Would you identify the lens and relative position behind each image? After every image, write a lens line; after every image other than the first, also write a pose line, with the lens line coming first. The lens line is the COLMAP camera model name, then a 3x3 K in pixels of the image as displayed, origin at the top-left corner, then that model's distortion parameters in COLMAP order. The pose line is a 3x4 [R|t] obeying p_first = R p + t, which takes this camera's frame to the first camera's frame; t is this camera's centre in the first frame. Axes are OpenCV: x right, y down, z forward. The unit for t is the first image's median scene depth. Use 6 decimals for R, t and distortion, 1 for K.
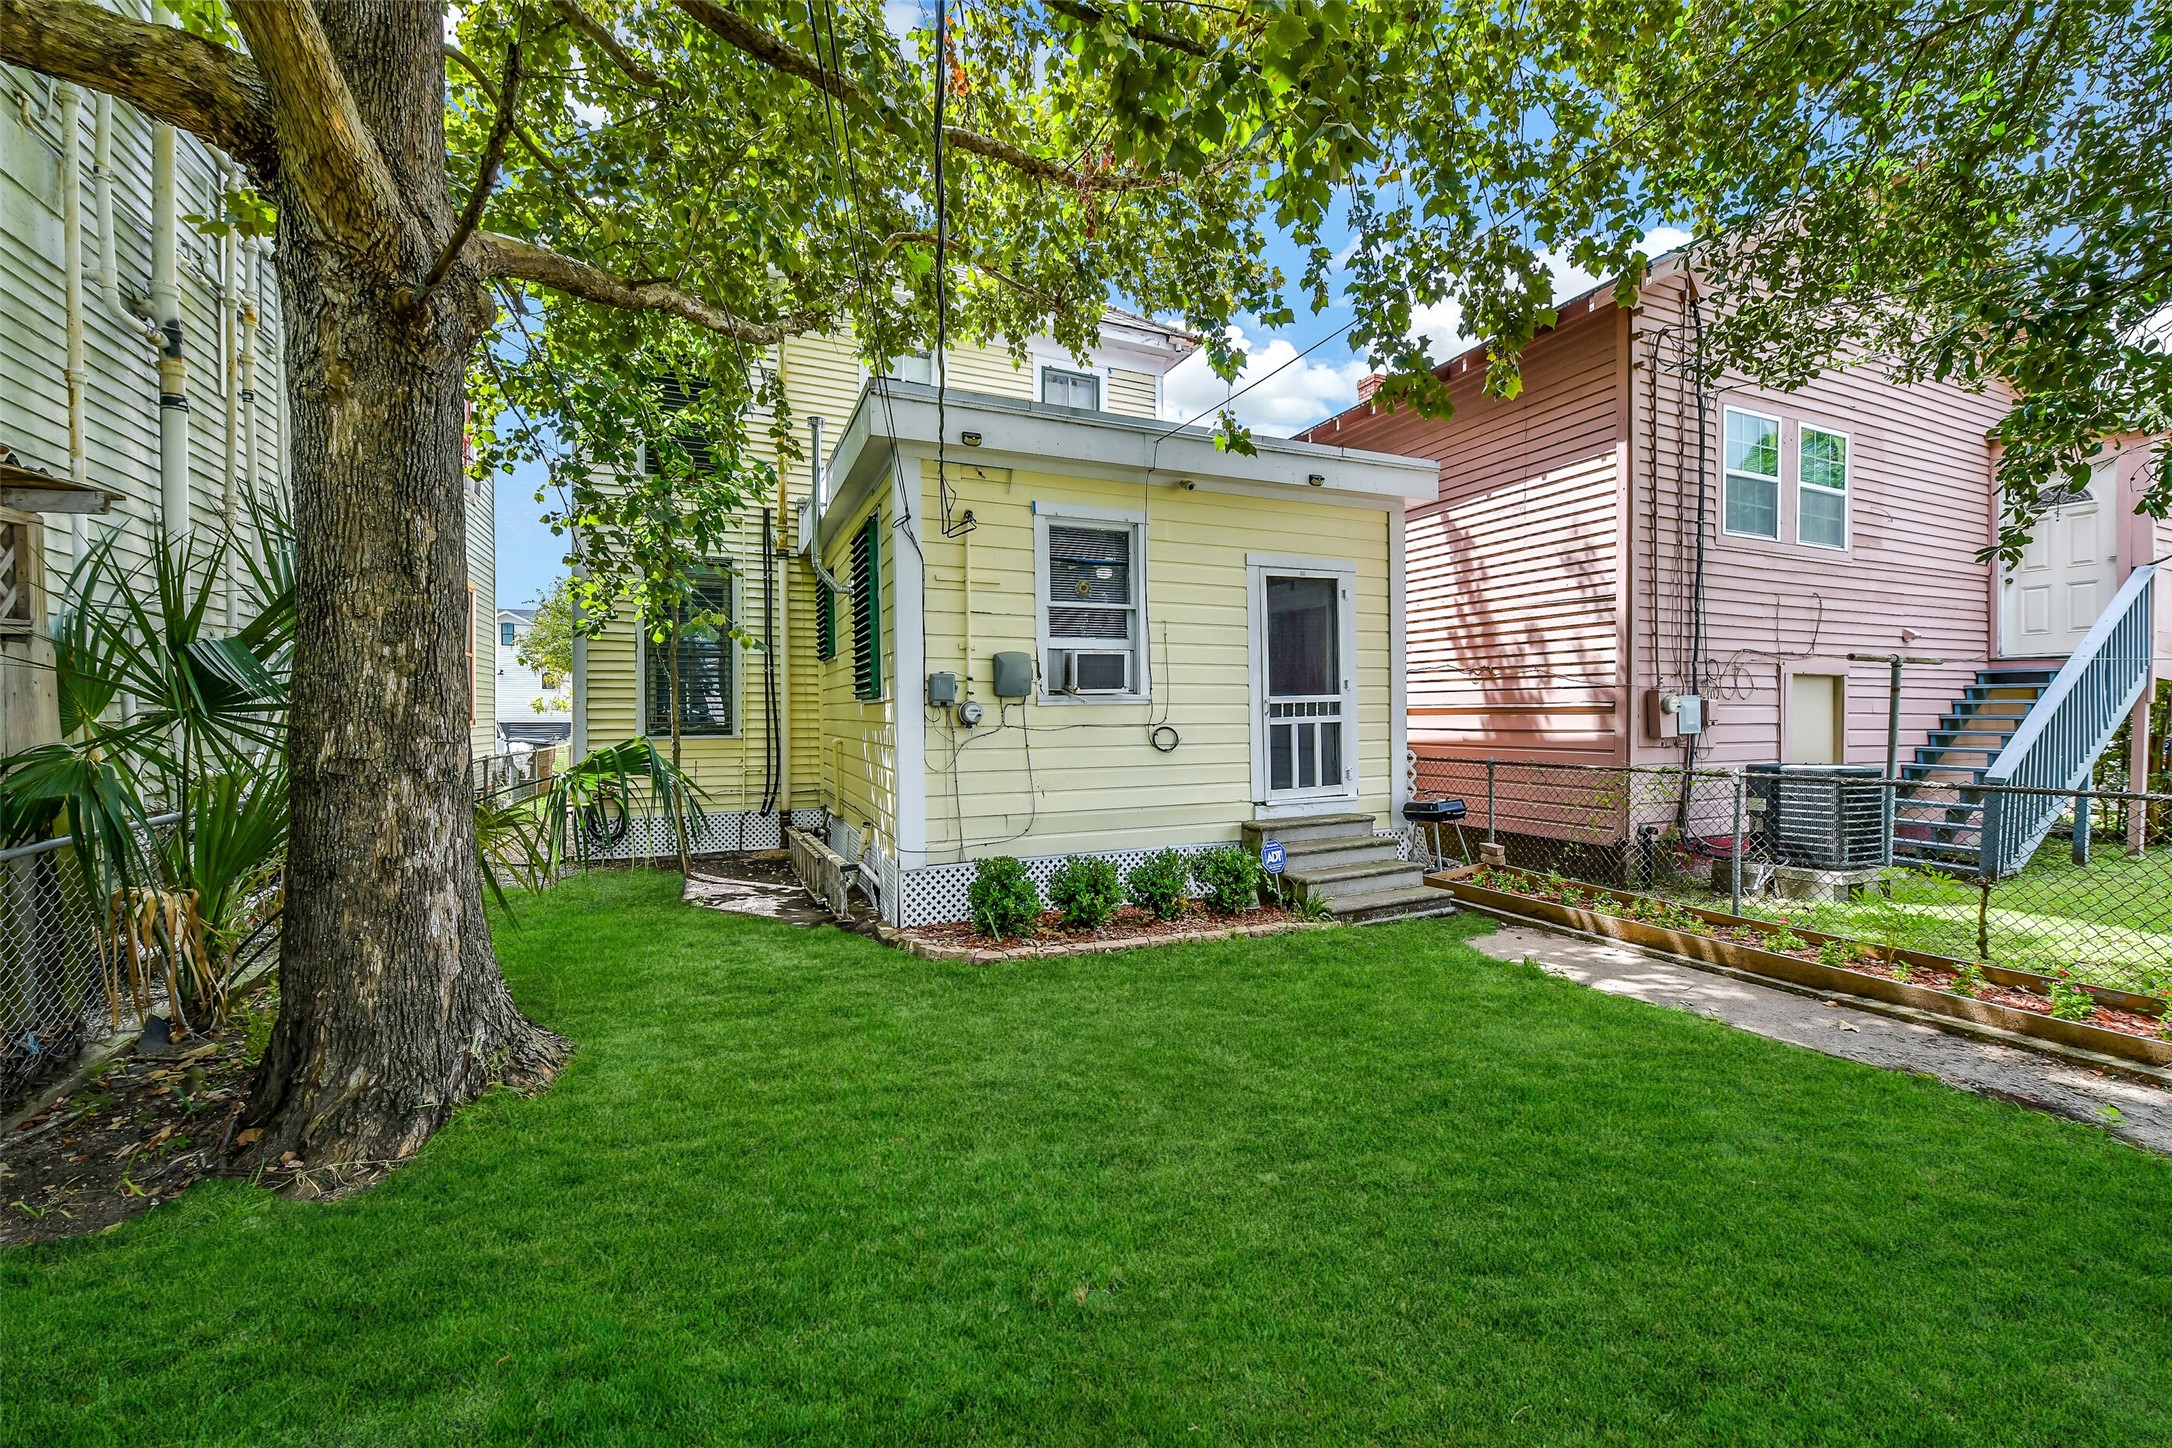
lens RADIAL K [[863.0, 0, 1082.1], [0, 863.0, 723.3], [0, 0, 1]] dist [-0.008749, -0.001019]
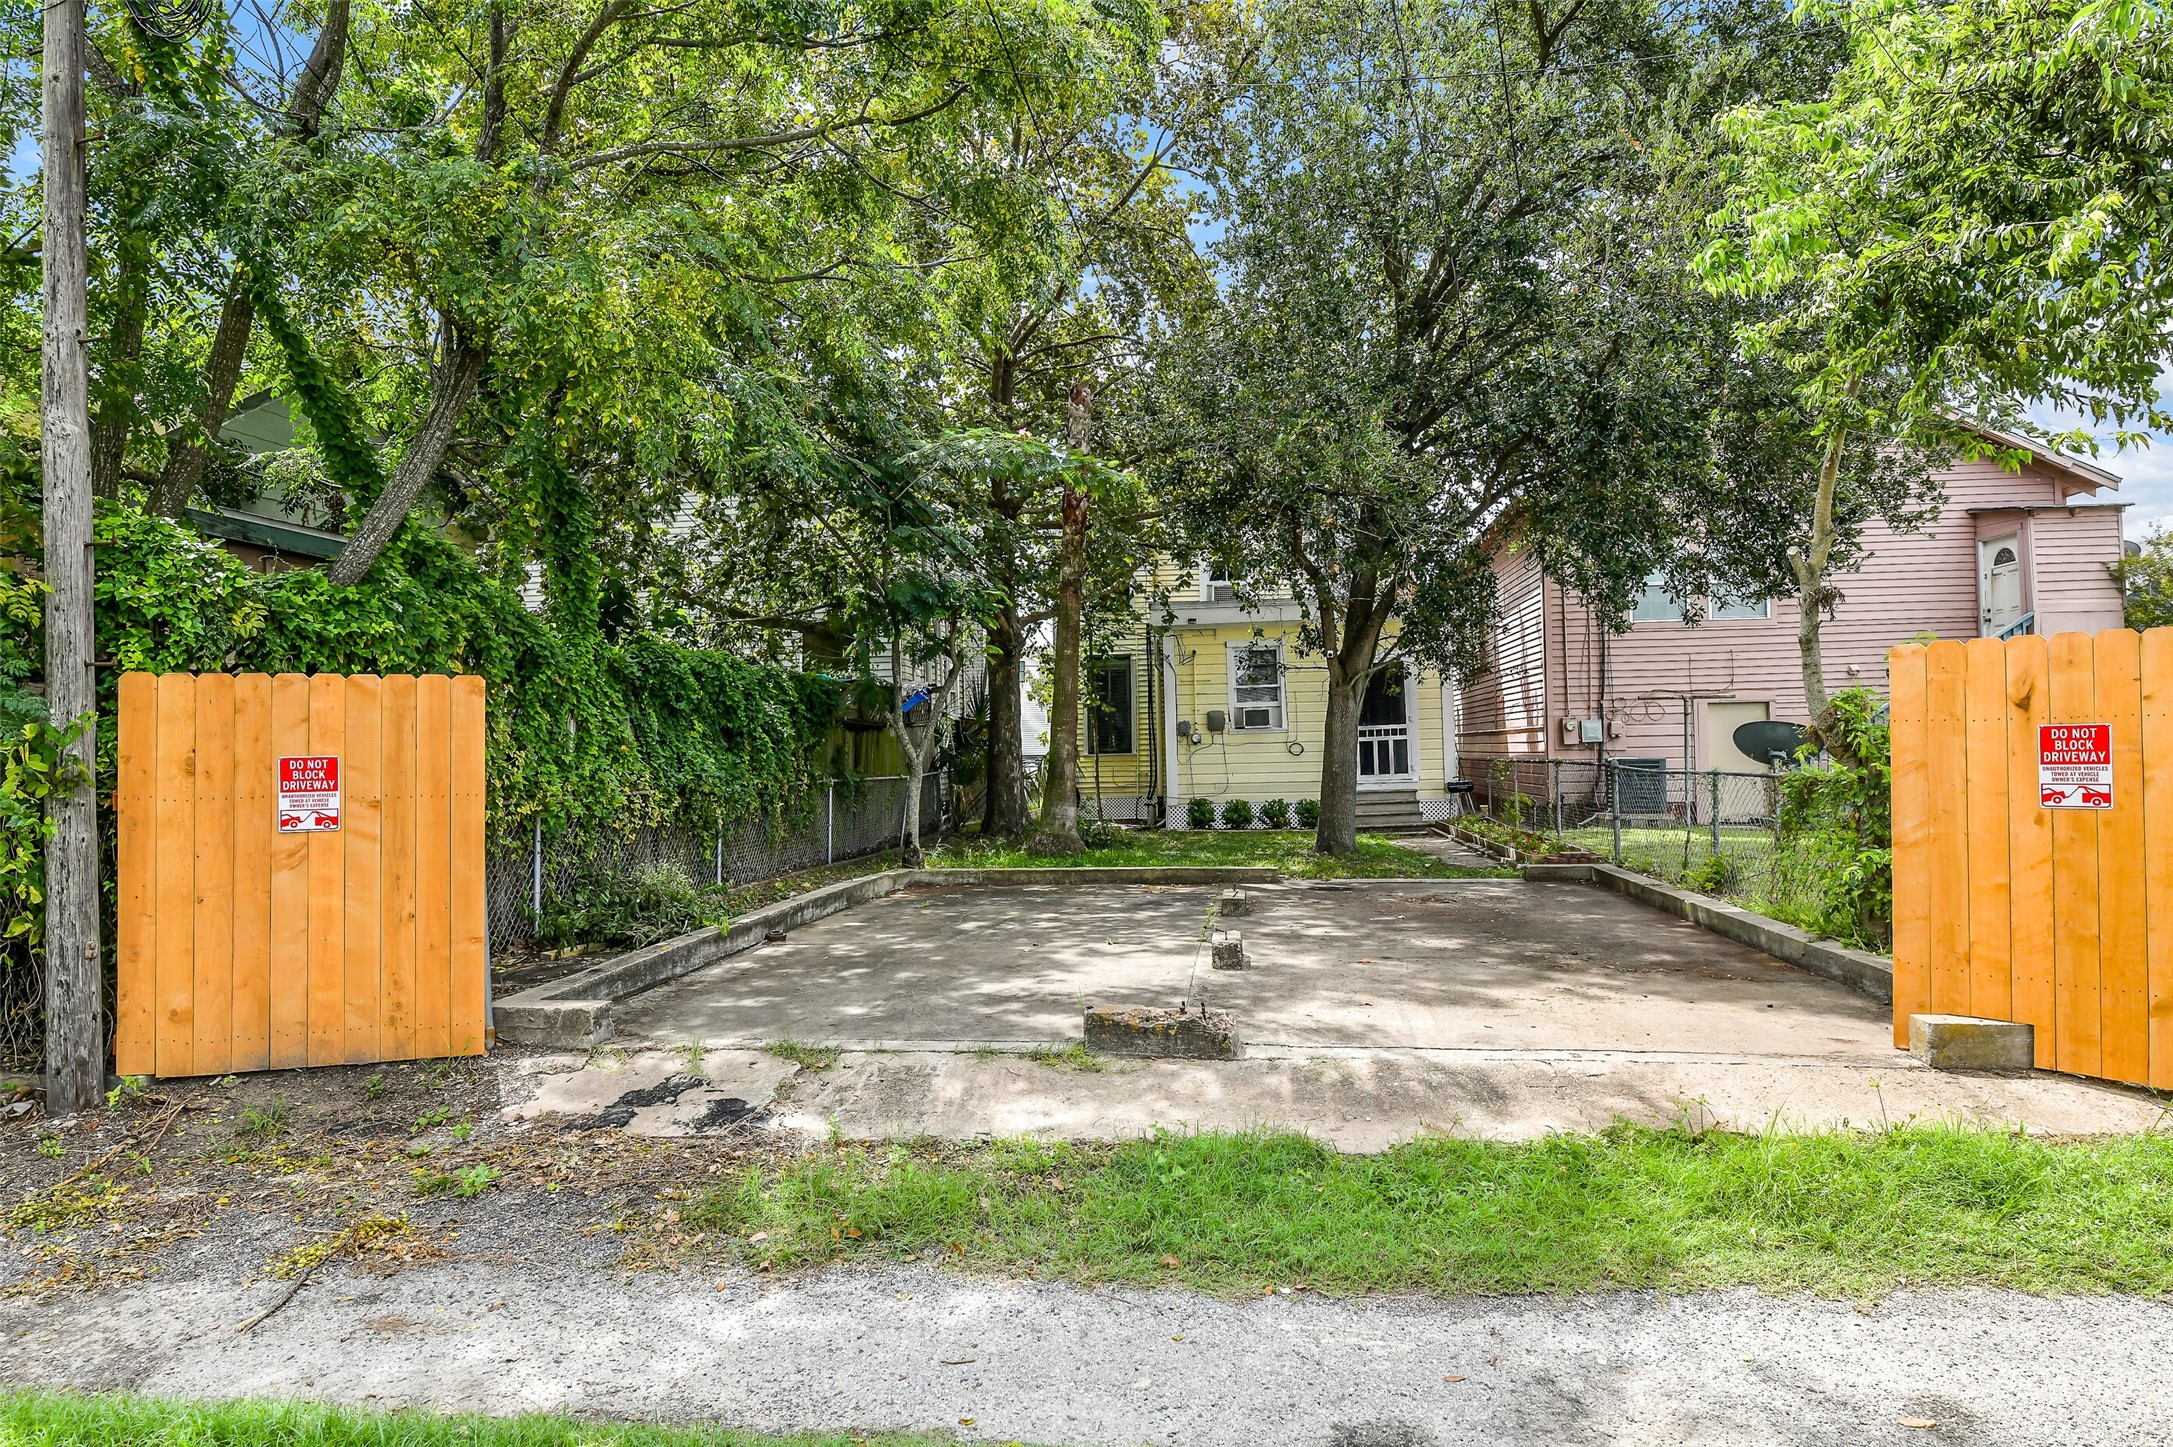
lens RADIAL K [[1308.5, 0, 1079.3], [0, 1308.5, 730.2], [0, 0, 1]] dist [0.002196, 0.000039]
pose [[0.857366, -0.023325, -0.514179, 1.224696], [0.011728, 0.999599, -0.025789, 0.046661], [0.514574, 0.016080, 0.857295, -1.883848]]
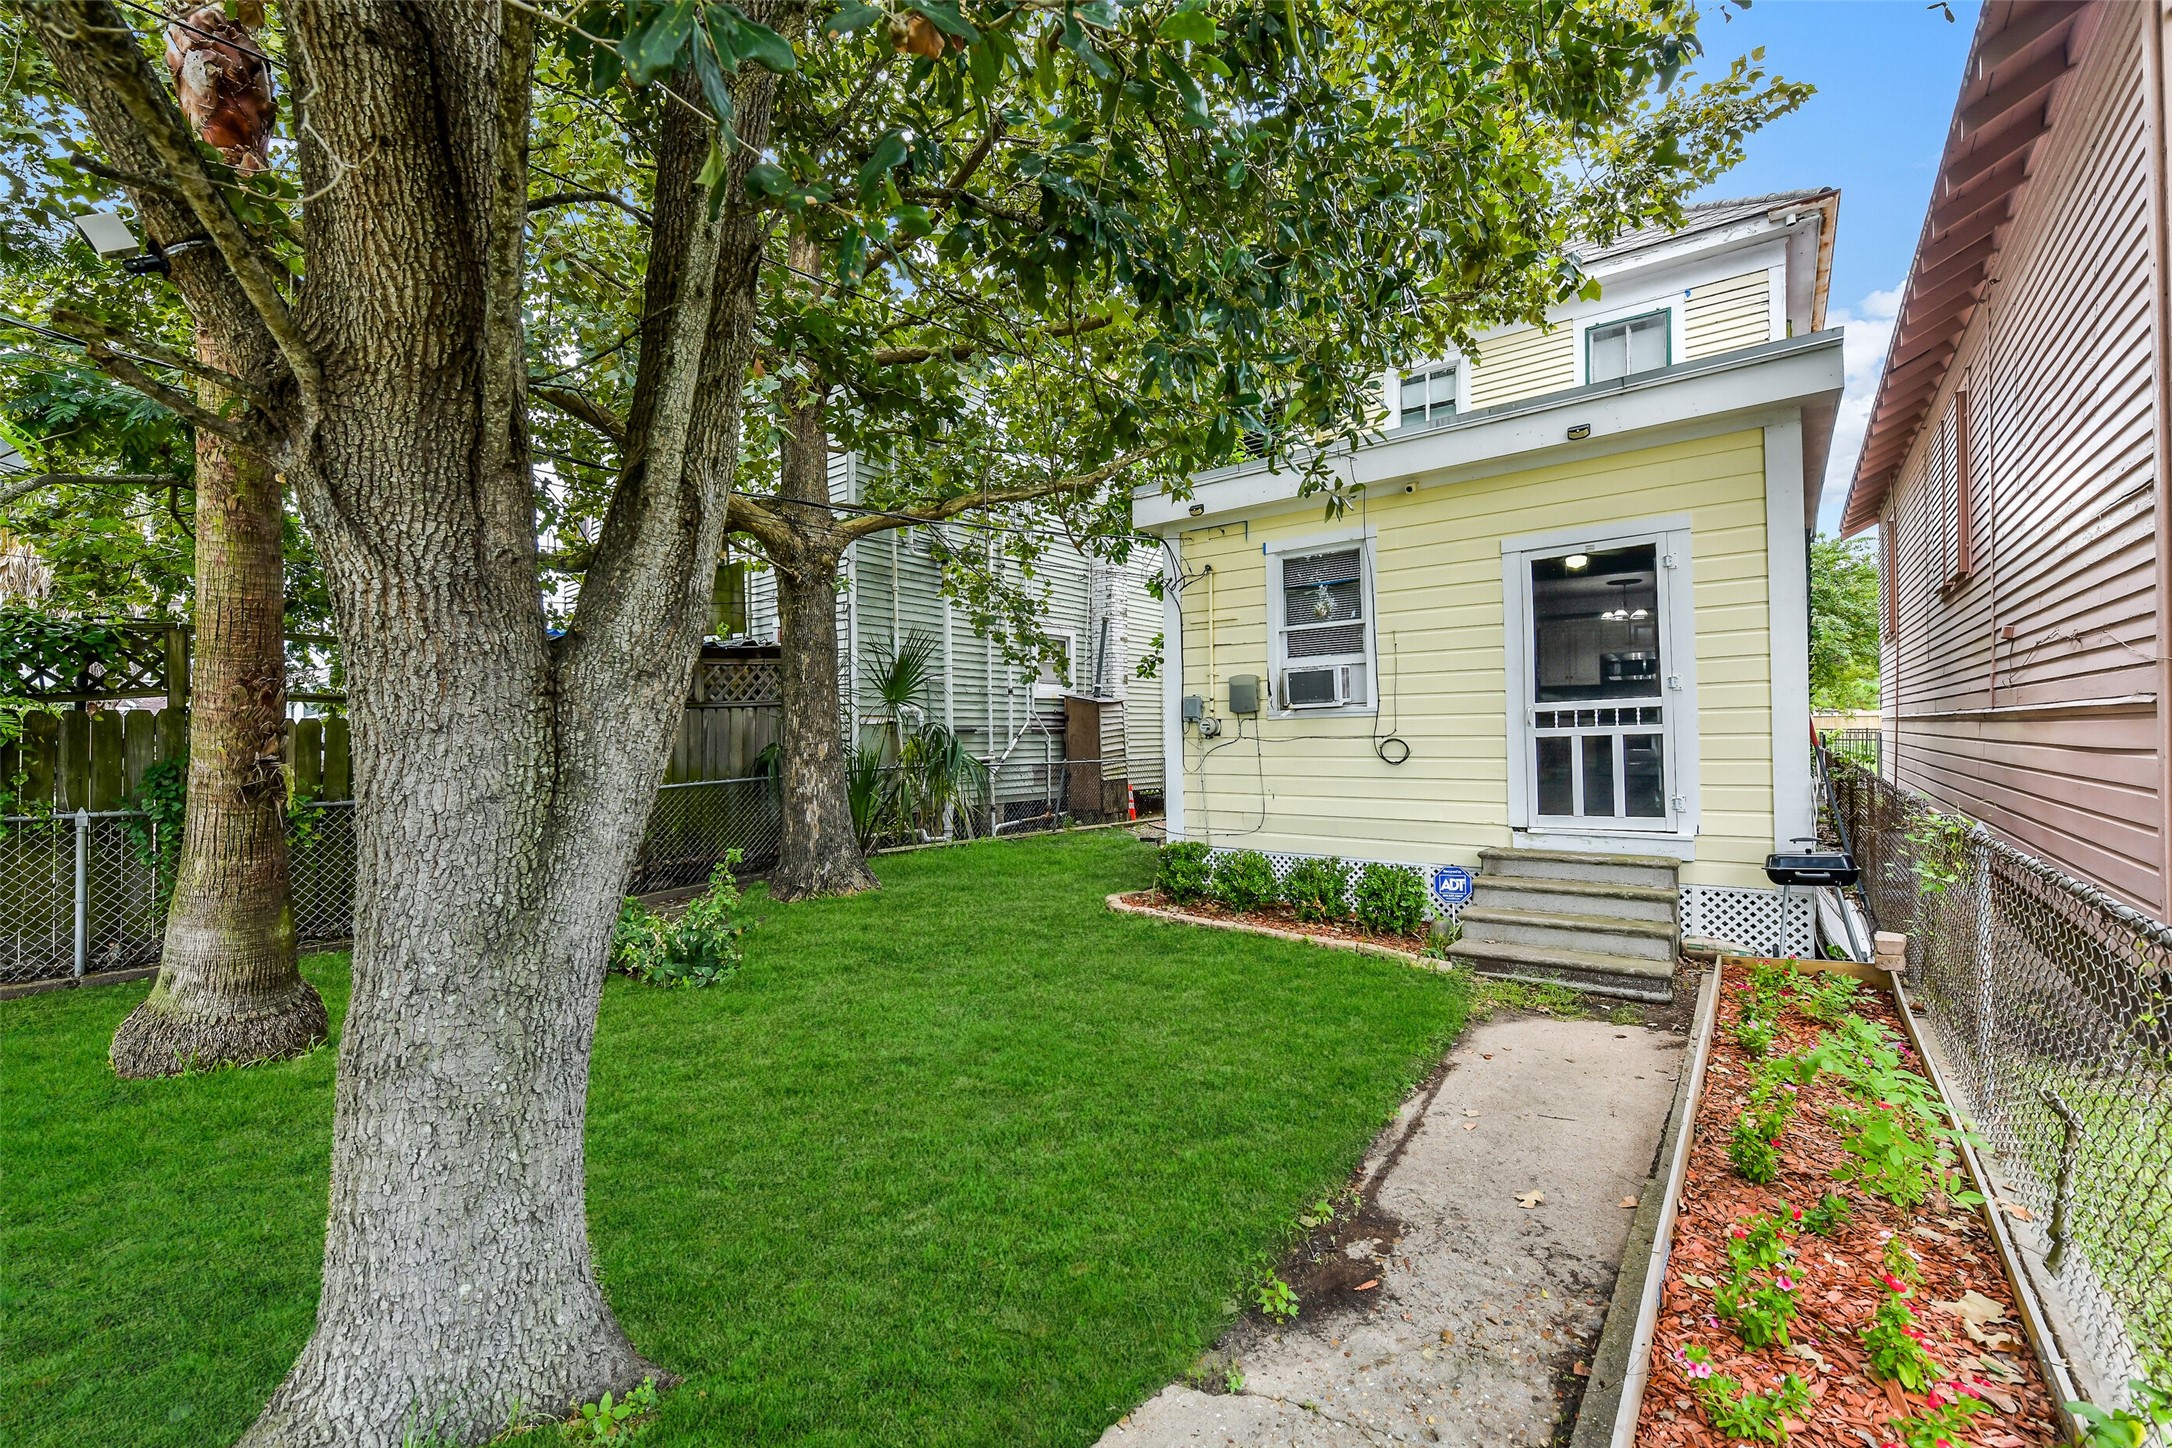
lens RADIAL K [[863.0, 0, 1090.5], [0, 863.0, 720.5], [0, 0, 1]] dist [-0.008749, -0.001019]
pose [[0.473332, -0.013455, -0.880781, 0.779461], [0.001535, 0.999894, -0.014449, -0.002953], [0.880883, 0.005487, 0.473303, 0.227533]]
